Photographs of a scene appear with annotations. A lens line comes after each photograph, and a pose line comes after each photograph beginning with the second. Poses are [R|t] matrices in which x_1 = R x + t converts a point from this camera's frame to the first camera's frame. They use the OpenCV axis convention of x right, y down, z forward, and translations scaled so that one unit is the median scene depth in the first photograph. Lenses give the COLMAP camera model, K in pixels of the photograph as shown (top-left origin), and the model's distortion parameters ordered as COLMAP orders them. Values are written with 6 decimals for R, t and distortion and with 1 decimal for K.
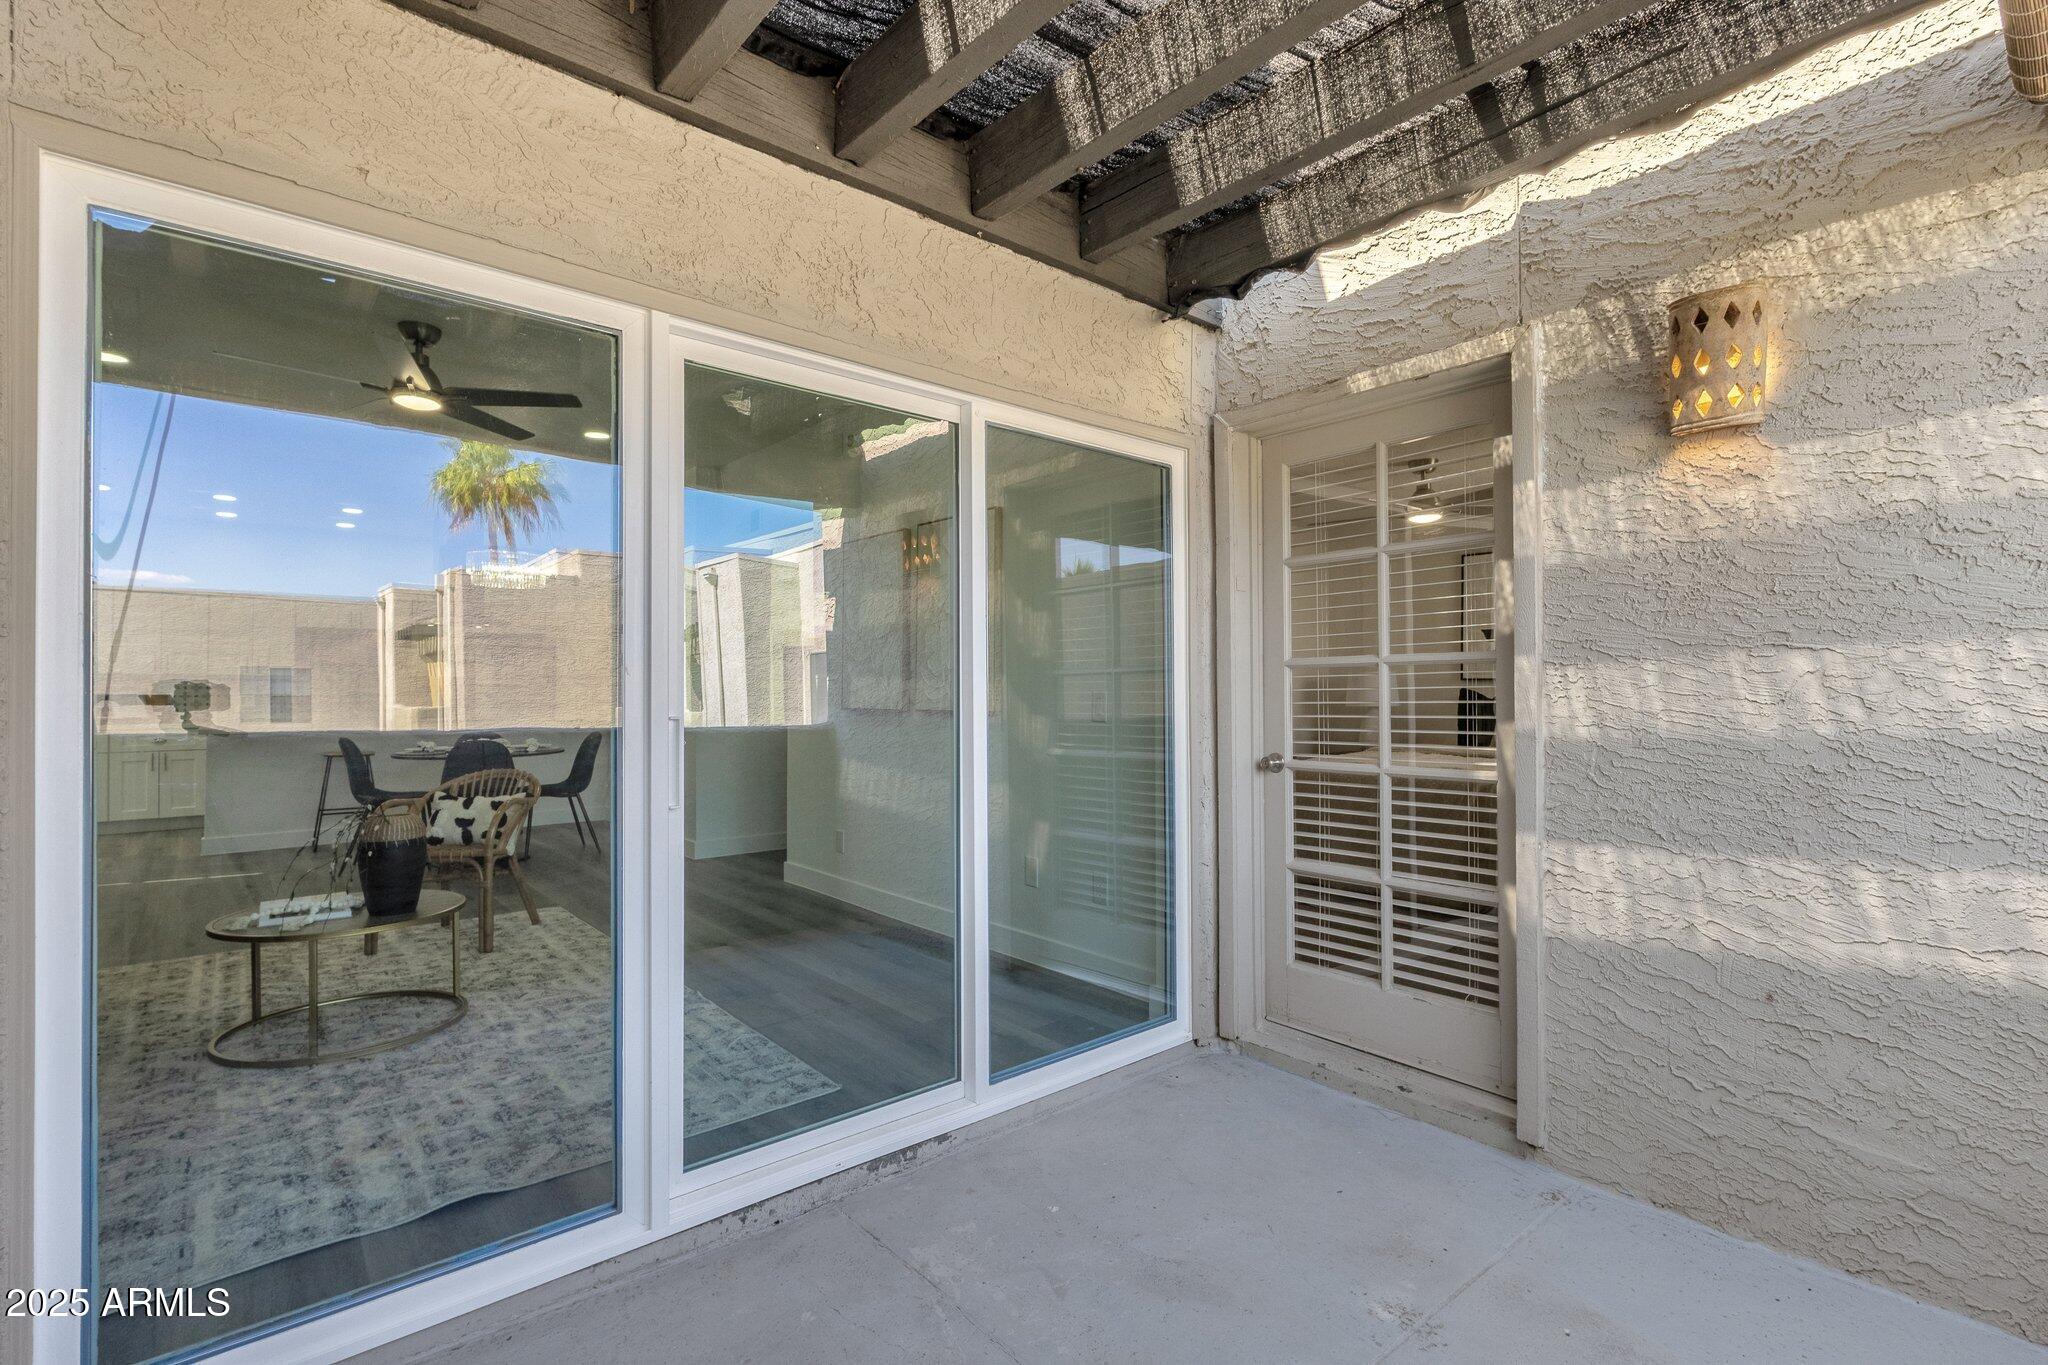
lens RADIAL K [[941.3, 0, 1022.4], [0, 941.3, 686.9], [0, 0, 1]] dist [0.007455, -0.000444]
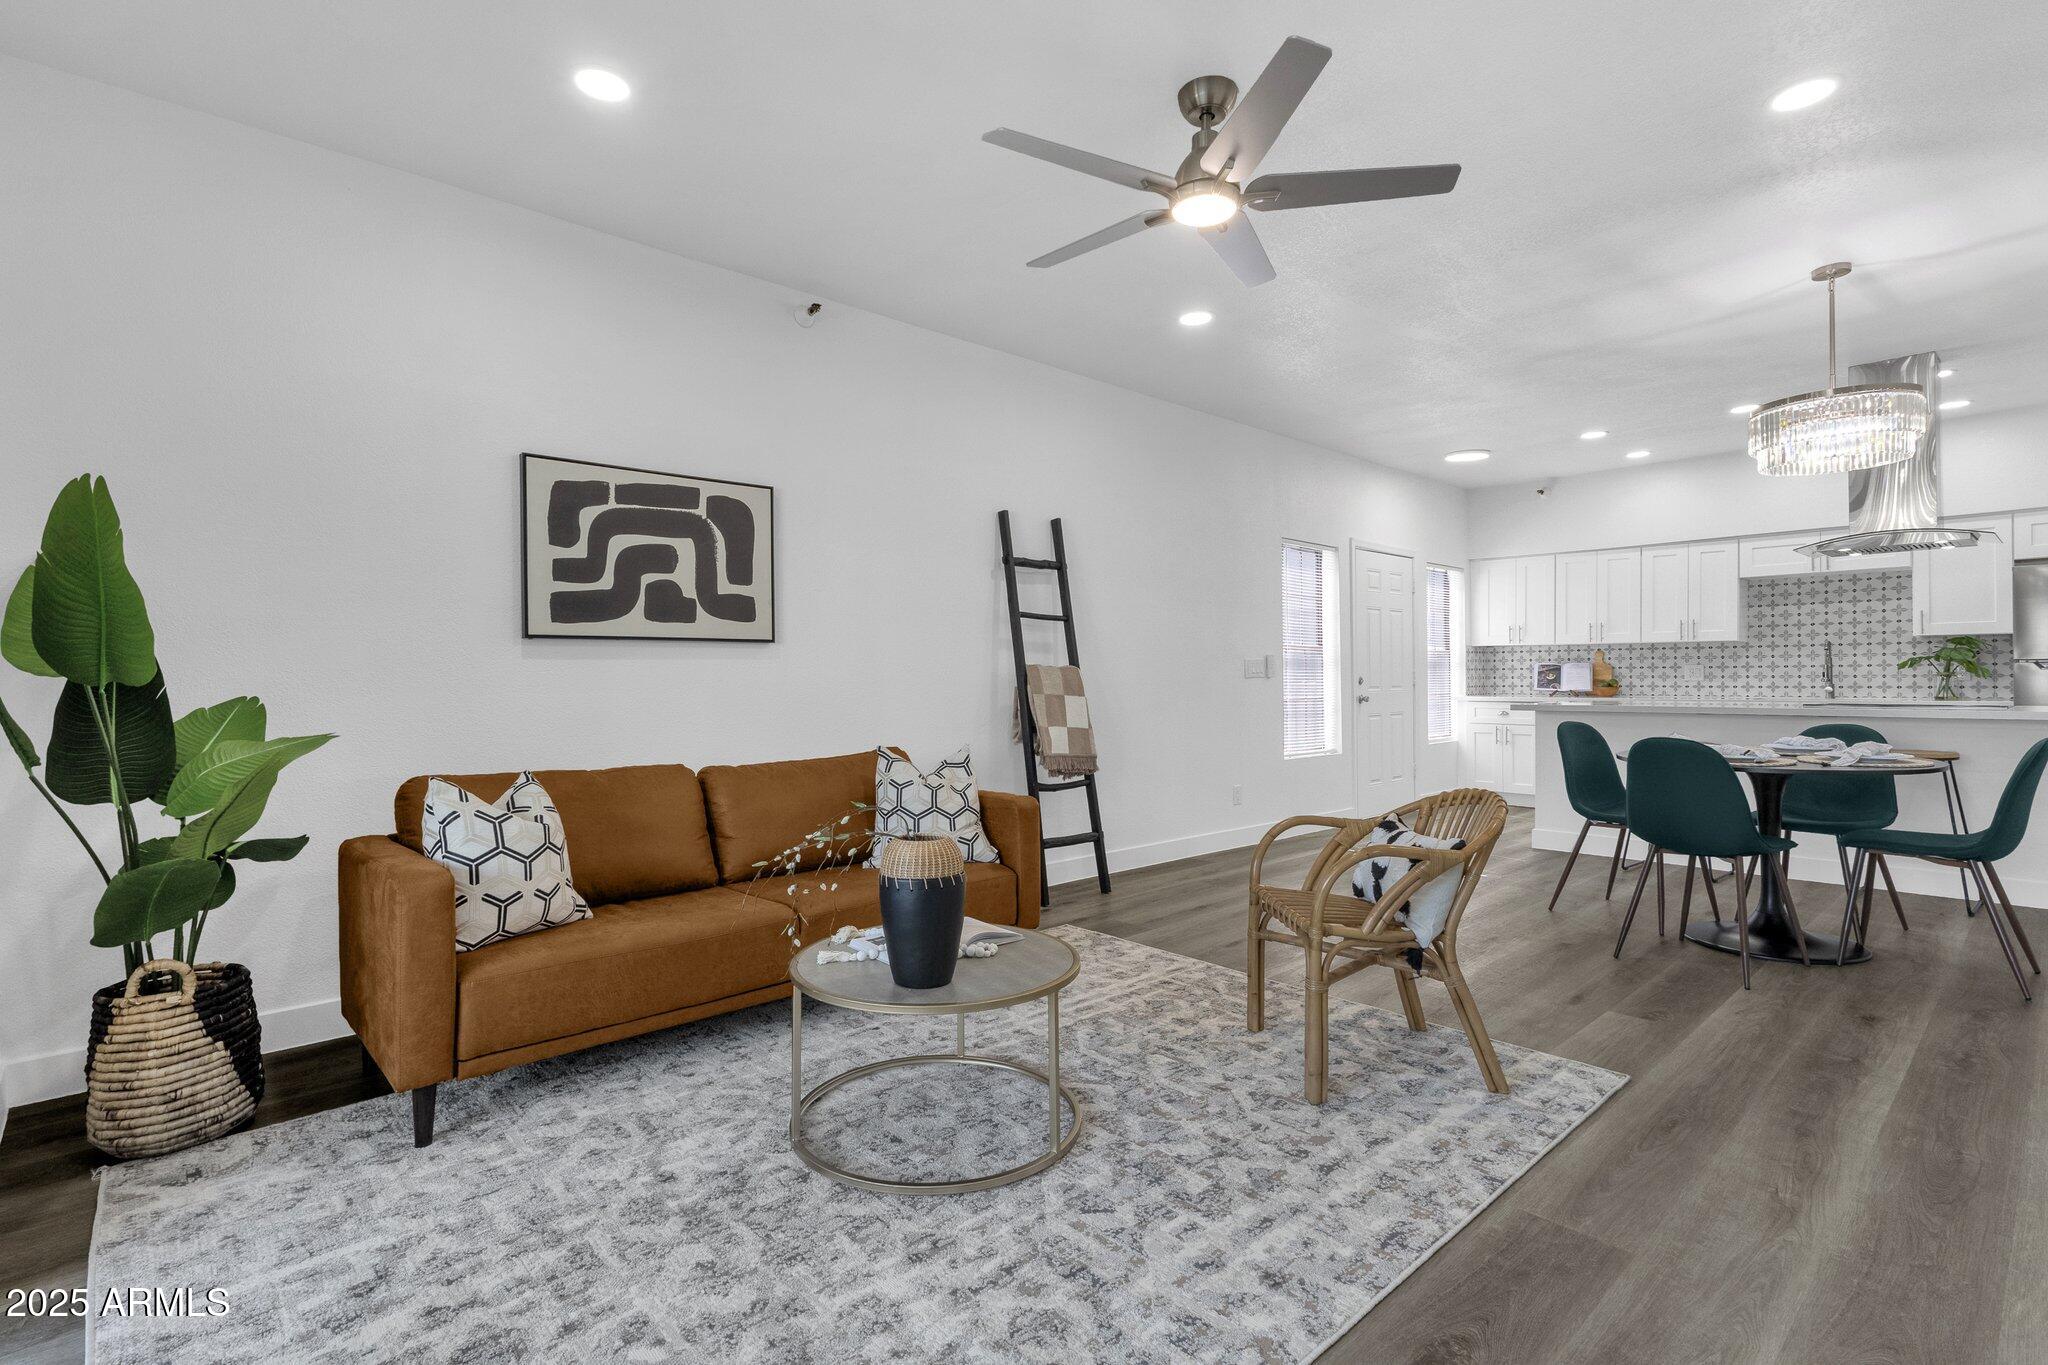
lens RADIAL K [[952.8, 0, 1009.5], [0, 952.8, 676.8], [0, 0, 1]] dist [0.007405, 0.000915]
pose [[0.025151, 0.001624, -0.999682, 0.021135], [0.016332, 0.999865, 0.002035, 0.024458], [0.999550, -0.016378, 0.025121, 1.244778]]
